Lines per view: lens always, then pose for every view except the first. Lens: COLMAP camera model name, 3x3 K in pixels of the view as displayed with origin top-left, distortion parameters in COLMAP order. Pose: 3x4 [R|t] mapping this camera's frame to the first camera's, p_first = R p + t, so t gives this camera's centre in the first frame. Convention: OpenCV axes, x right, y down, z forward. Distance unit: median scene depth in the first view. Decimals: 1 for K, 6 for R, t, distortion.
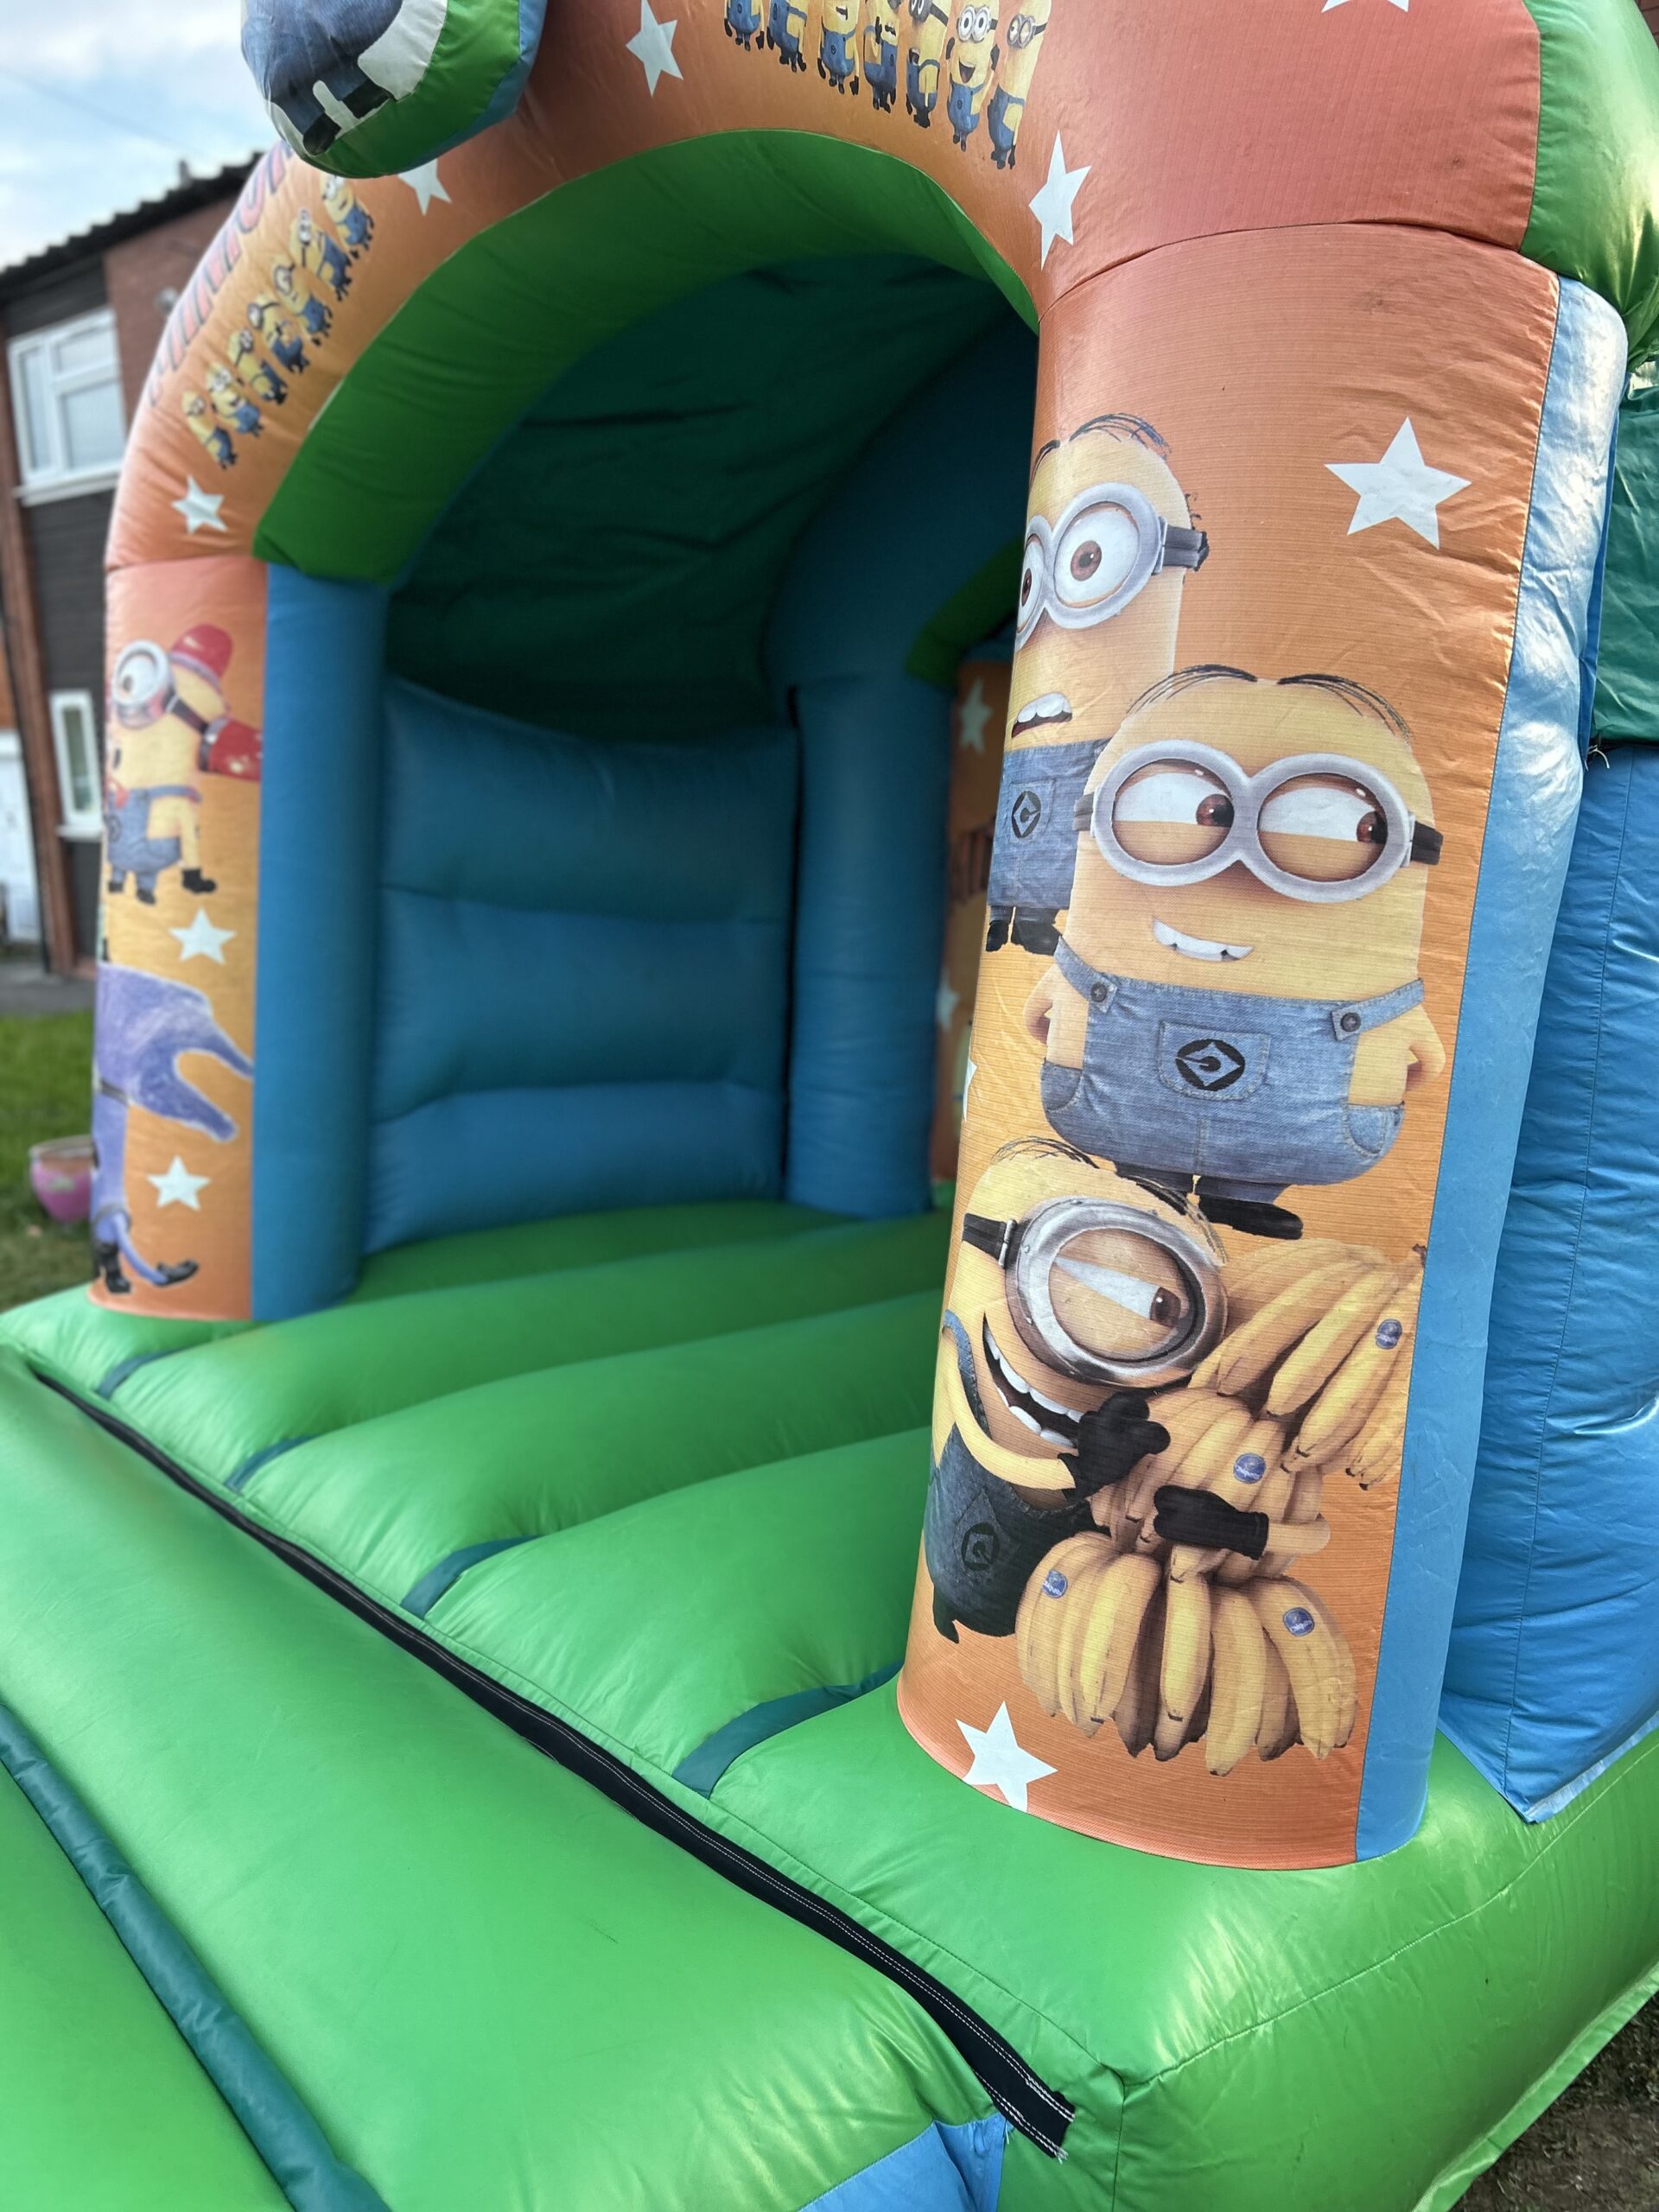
lens RADIAL K [[1672.2, 0, 808.3], [0, 1672.2, 1129.2], [0, 0, 1]] dist [0.057984, -0.059619]
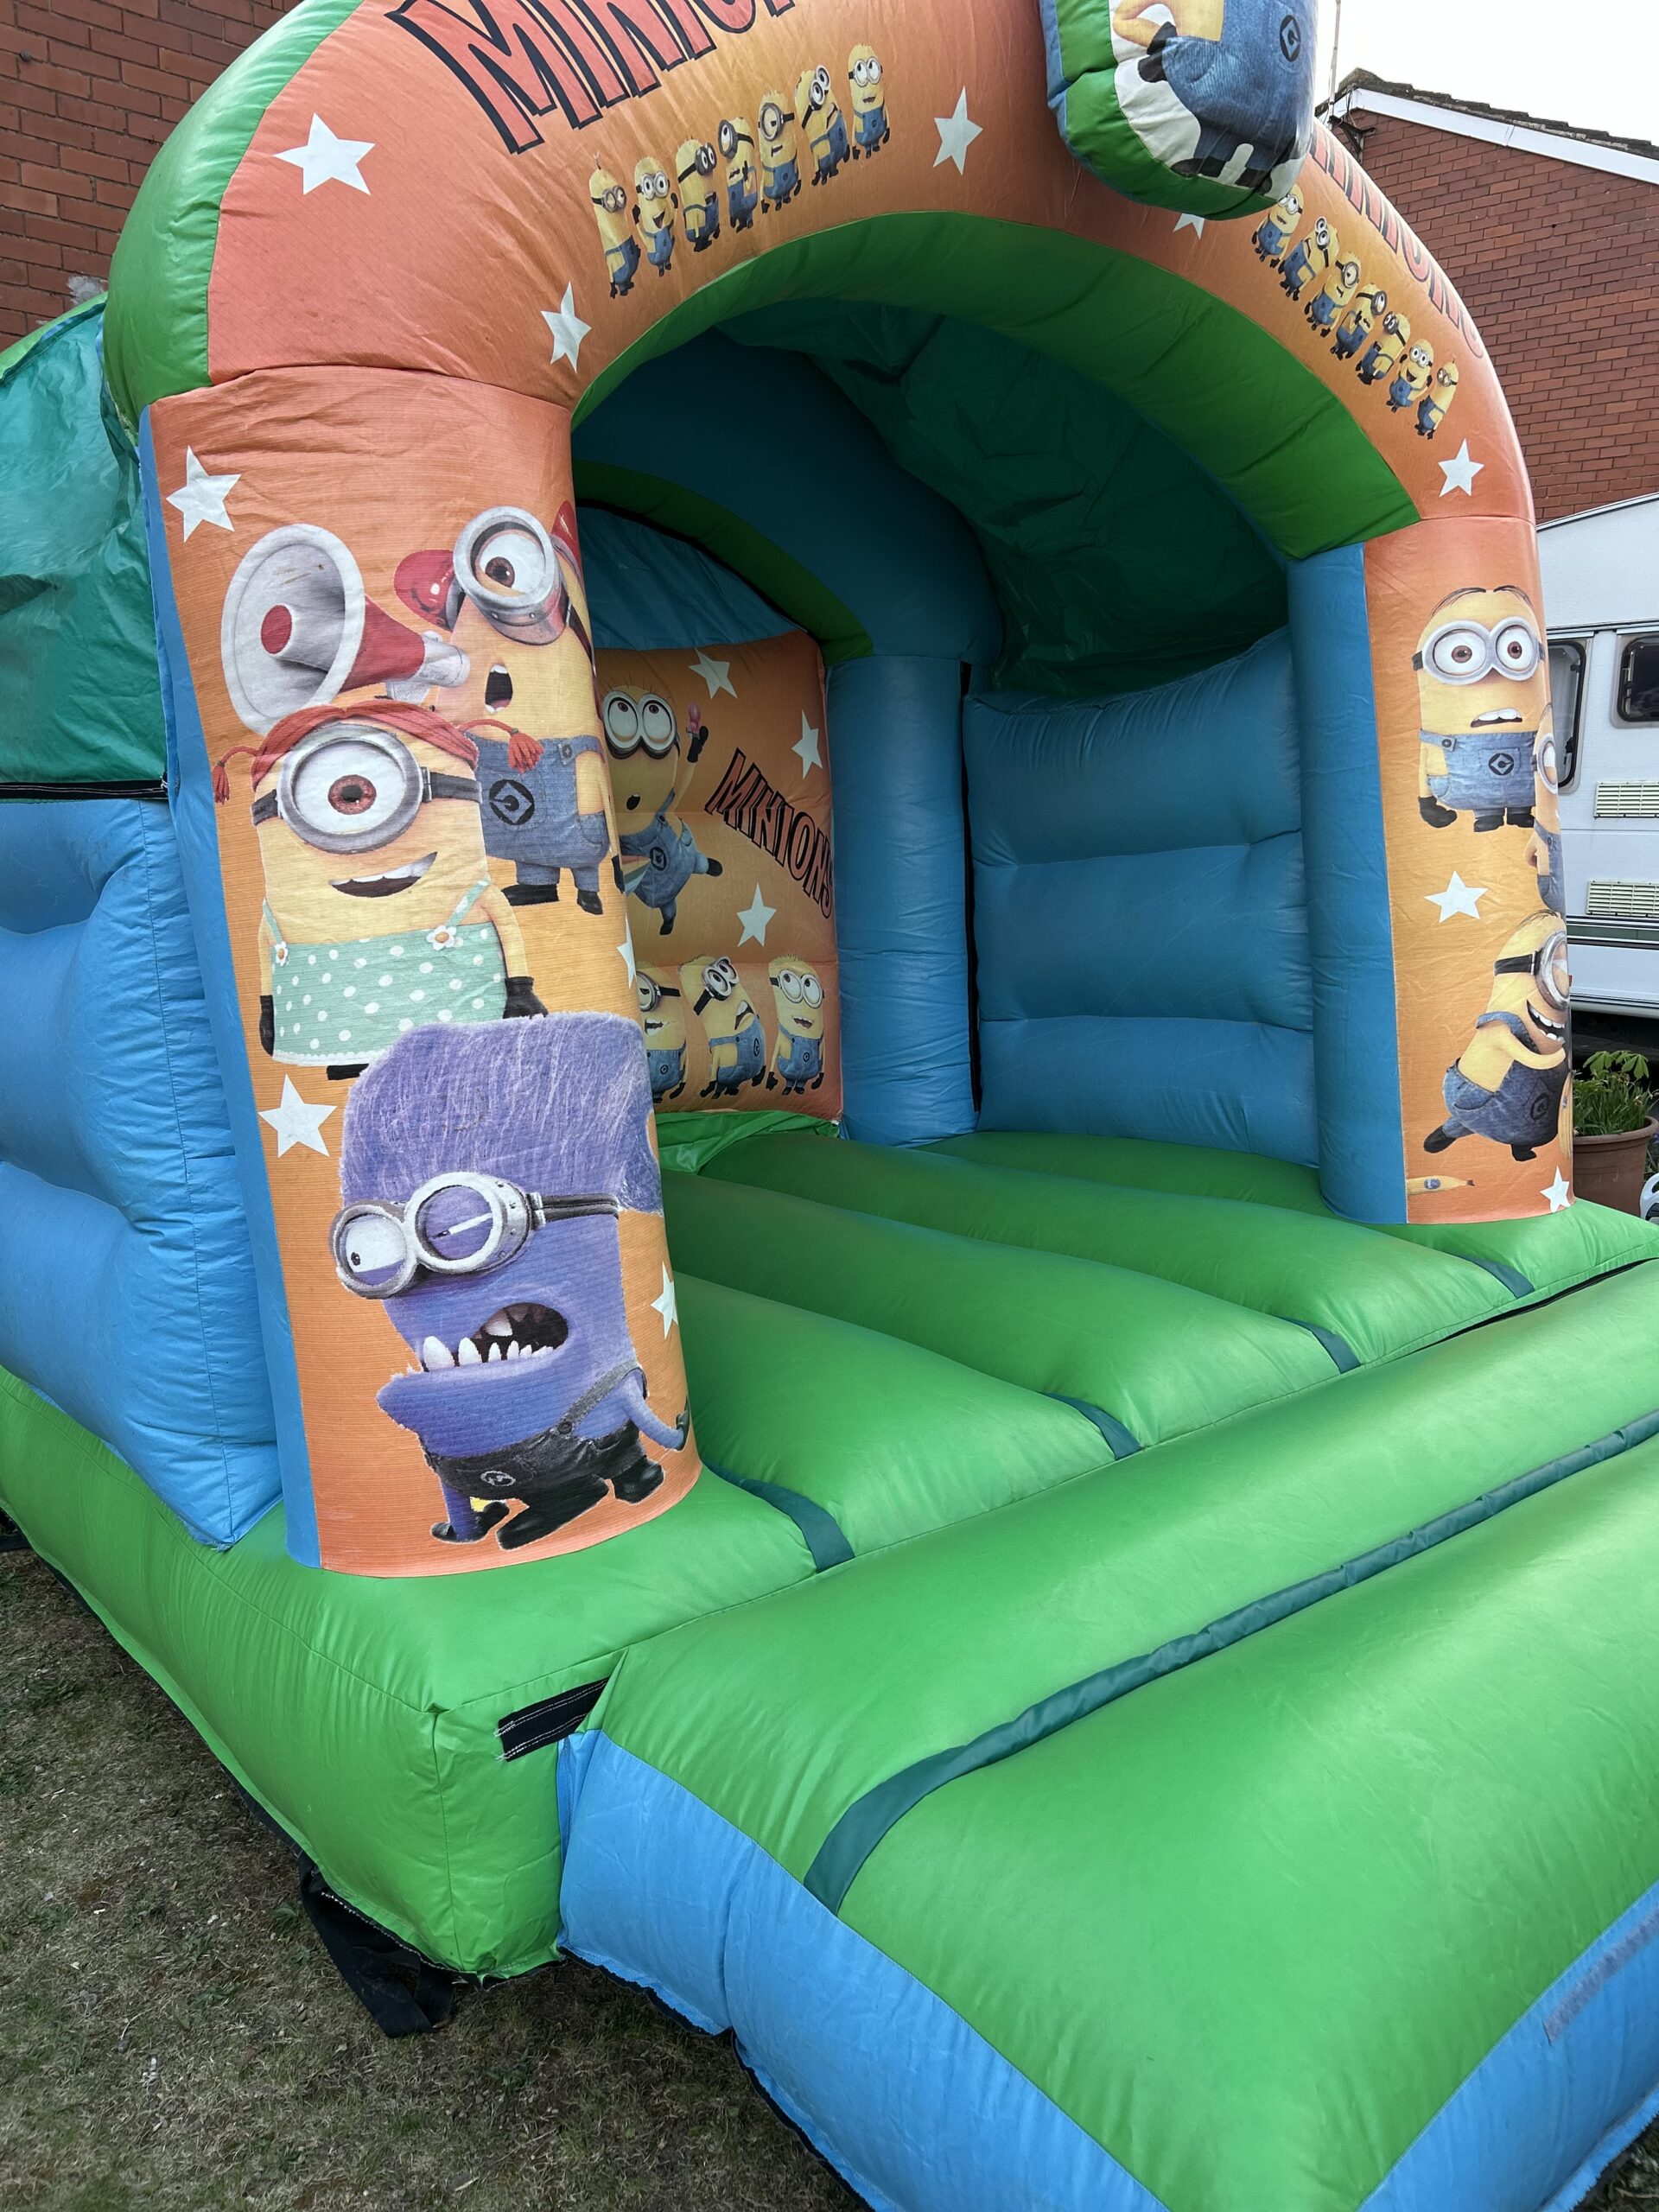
lens RADIAL K [[1672.2, 0, 862.9], [0, 1672.2, 1130.2], [0, 0, 1]] dist [0.057984, -0.059619]
pose [[0.051688, -0.200442, 0.978341, -1.783812], [0.200963, 0.961698, 0.186415, -0.258299], [-0.978234, 0.186975, 0.089989, 1.435981]]
